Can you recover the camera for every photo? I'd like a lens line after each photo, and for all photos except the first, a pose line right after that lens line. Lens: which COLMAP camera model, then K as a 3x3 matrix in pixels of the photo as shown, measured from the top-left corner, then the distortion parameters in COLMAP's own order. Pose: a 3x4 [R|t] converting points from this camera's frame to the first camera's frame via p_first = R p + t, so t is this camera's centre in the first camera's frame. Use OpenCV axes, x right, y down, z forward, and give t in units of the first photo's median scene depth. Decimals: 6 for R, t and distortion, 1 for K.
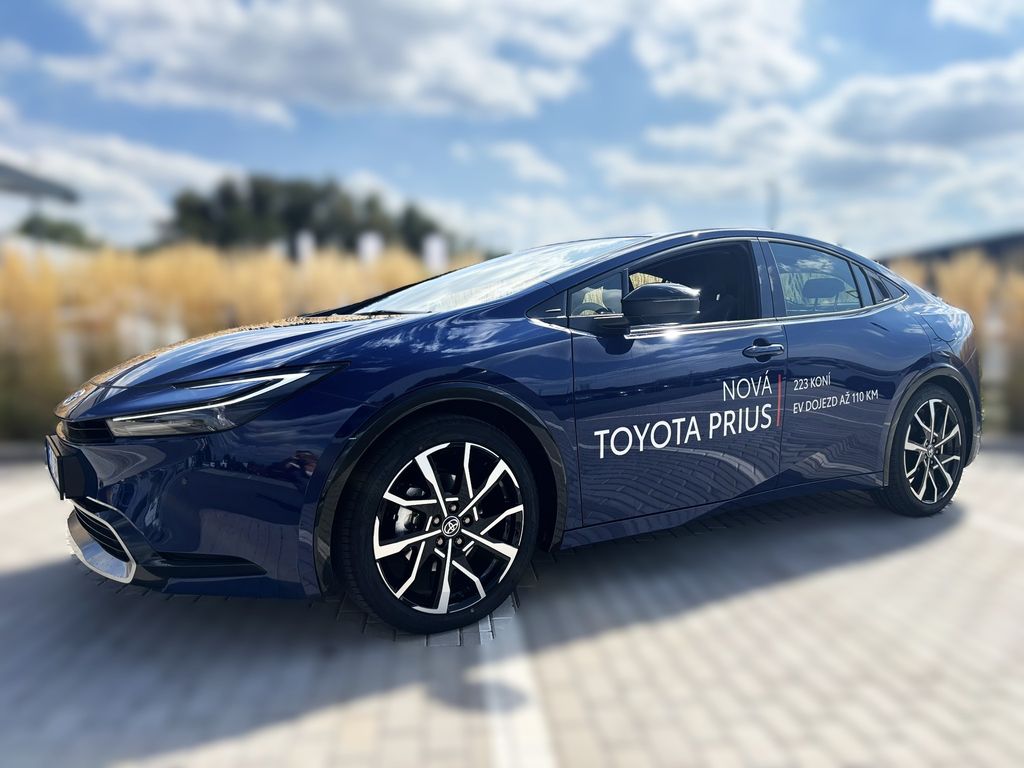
lens RADIAL K [[768.7, 0, 515.3], [0, 768.7, 383.3], [0, 0, 1]] dist [0.057299, -0.002068]
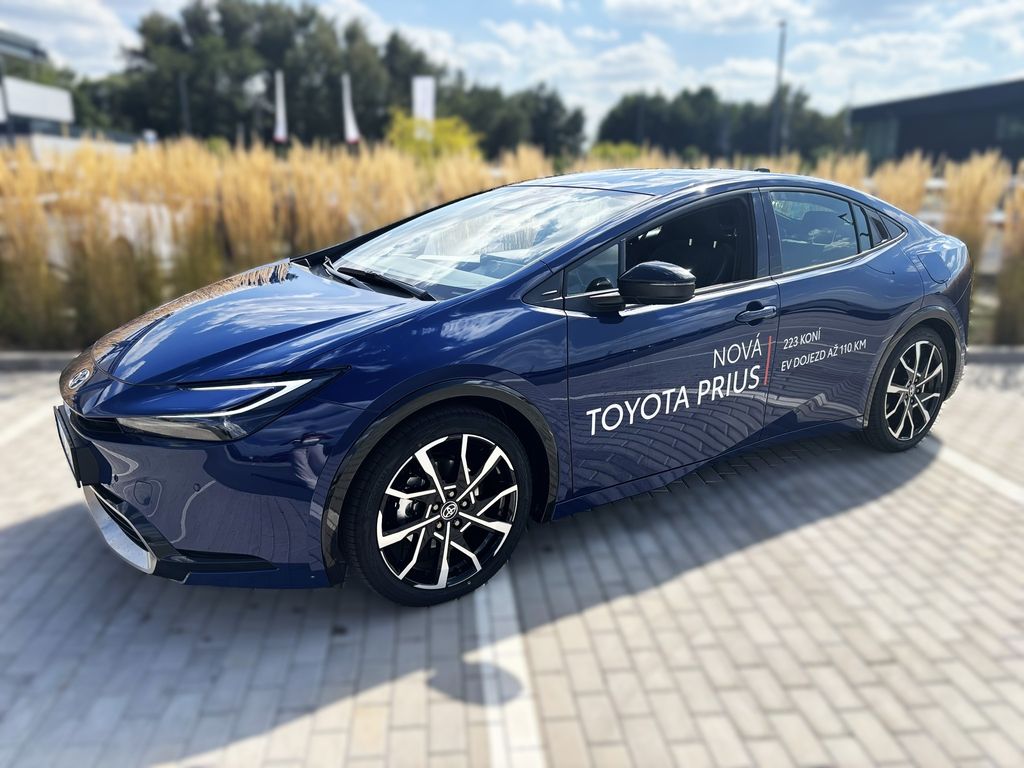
lens RADIAL K [[769.4, 0, 512.0], [0, 769.4, 384.0], [0, 0, 1]] dist [0.059807, -0.000587]
pose [[0.999923, 0.008658, 0.008847, -0.006720], [-0.010155, 0.982446, 0.186271, -0.155549], [-0.007079, -0.186347, 0.982459, -0.009134]]
